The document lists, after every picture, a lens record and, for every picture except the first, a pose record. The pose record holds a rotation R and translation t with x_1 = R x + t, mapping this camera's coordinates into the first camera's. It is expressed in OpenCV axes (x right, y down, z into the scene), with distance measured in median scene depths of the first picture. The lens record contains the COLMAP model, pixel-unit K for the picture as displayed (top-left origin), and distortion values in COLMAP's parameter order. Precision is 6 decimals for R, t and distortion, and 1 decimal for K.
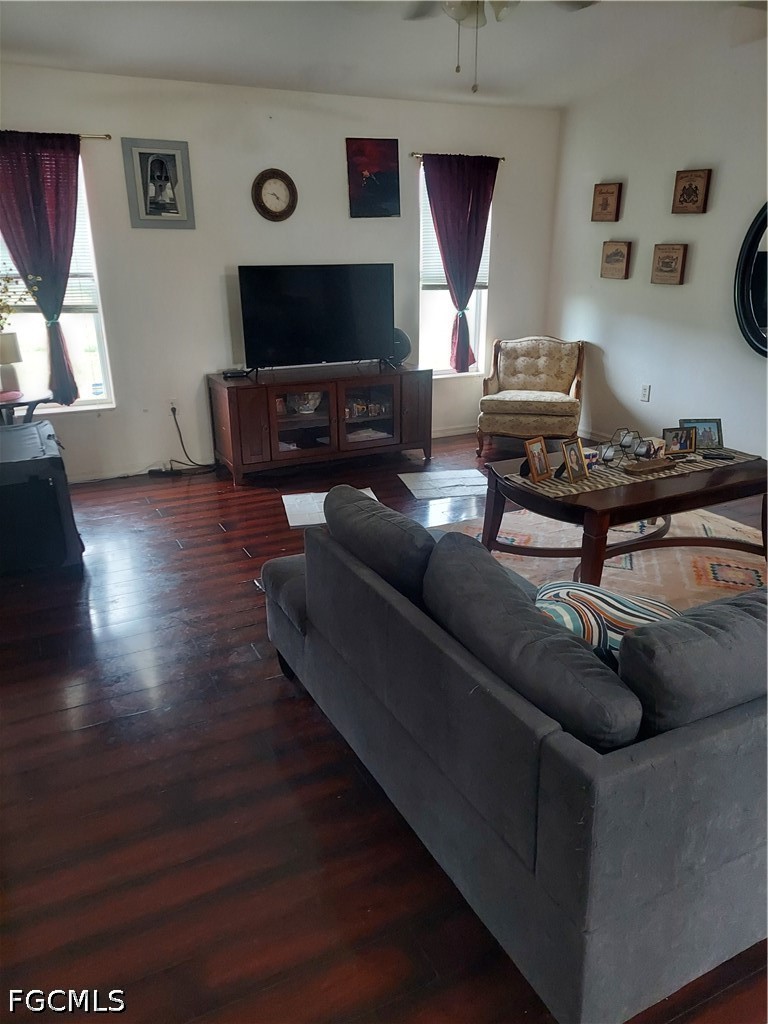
lens RADIAL K [[734.5, 0, 386.0], [0, 734.5, 513.1], [0, 0, 1]] dist [0.054937, -0.000167]
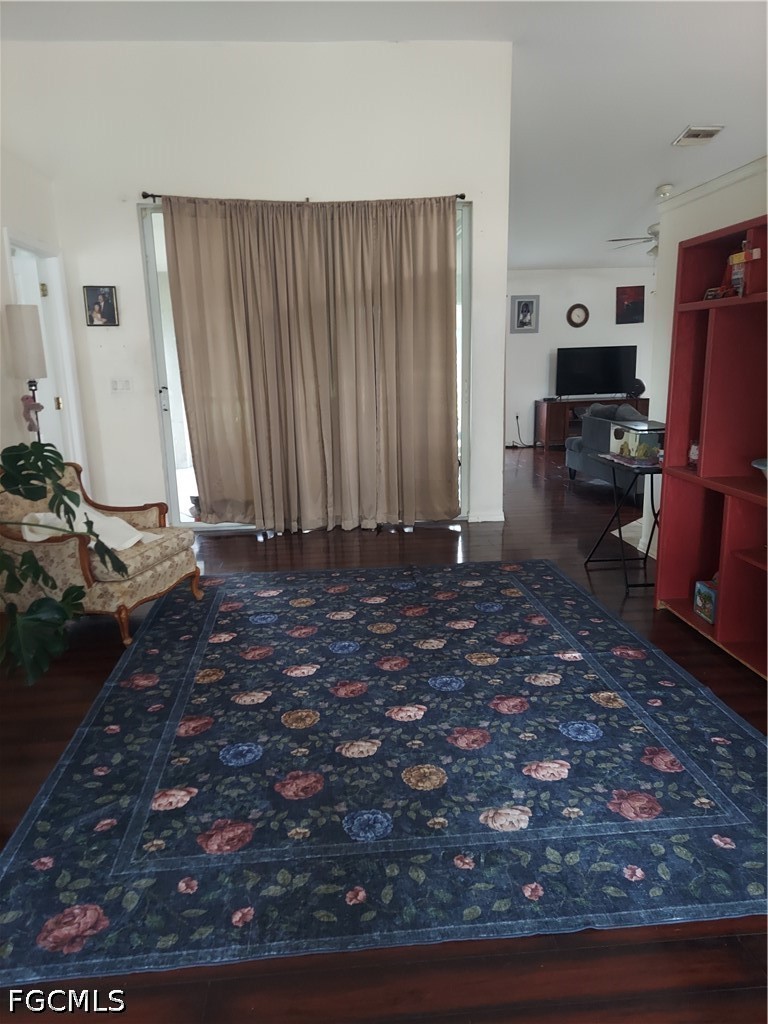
lens RADIAL K [[734.5, 0, 382.2], [0, 734.5, 515.4], [0, 0, 1]] dist [0.054937, -0.000167]
pose [[0.925240, 0.069522, -0.372958, 0.153521], [-0.110778, 0.989732, -0.090329, 0.370484], [0.362849, 0.124891, 0.923441, -1.034618]]
